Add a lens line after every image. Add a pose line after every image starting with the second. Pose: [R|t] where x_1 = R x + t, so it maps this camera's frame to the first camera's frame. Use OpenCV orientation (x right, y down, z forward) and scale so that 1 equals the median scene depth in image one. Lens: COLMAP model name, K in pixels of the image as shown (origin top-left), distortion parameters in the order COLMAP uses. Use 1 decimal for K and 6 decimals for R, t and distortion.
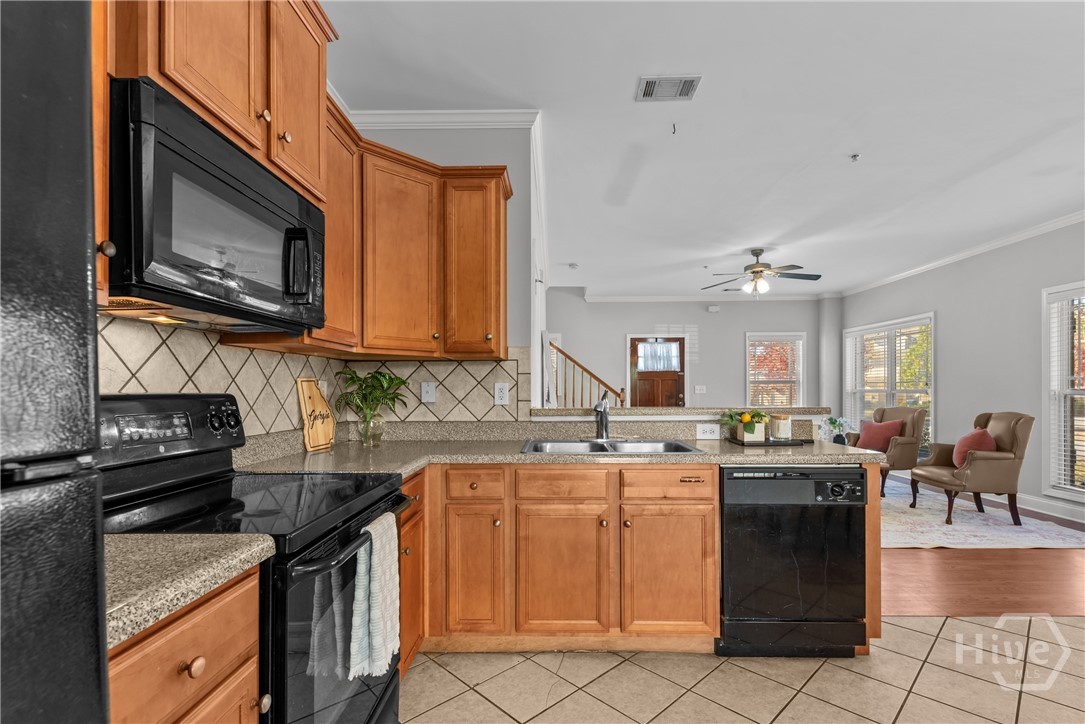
lens RADIAL K [[491.7, 0, 545.5], [0, 491.7, 387.9], [0, 0, 1]] dist [-0.002246, -0.000720]
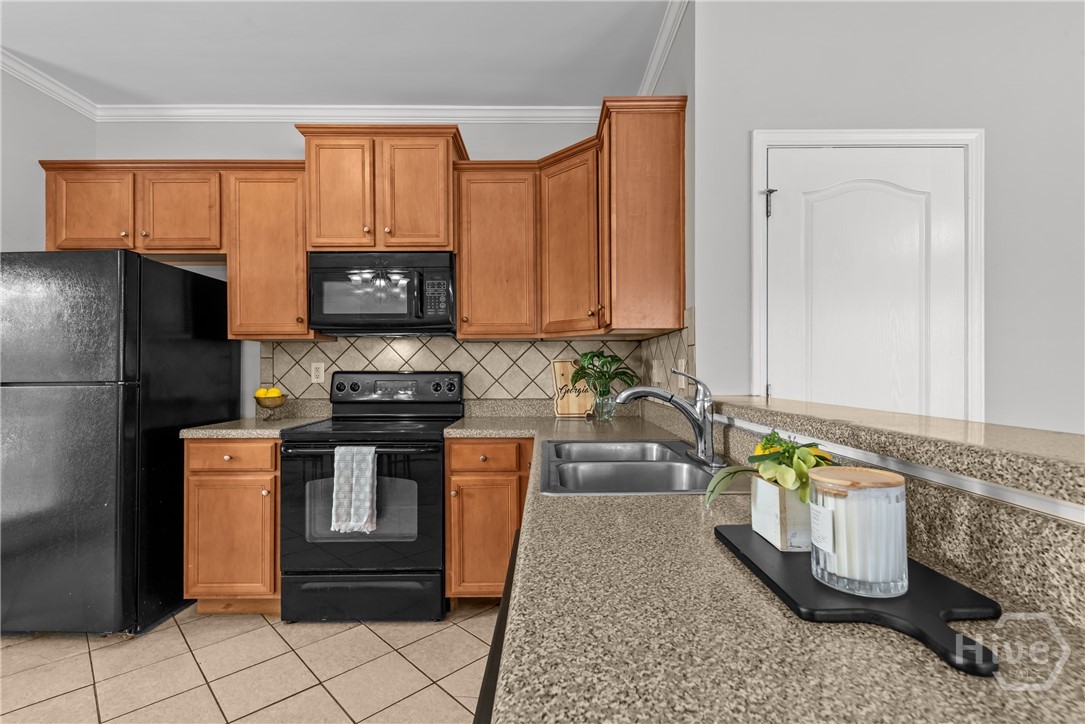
lens RADIAL K [[483.3, 0, 539.9], [0, 483.3, 371.0], [0, 0, 1]] dist [0.002443, -0.000318]
pose [[0.029295, 0.007253, -0.999544, 0.305157], [0.005233, 0.999959, 0.007409, -0.000732], [0.999557, -0.005448, 0.029256, 0.339046]]
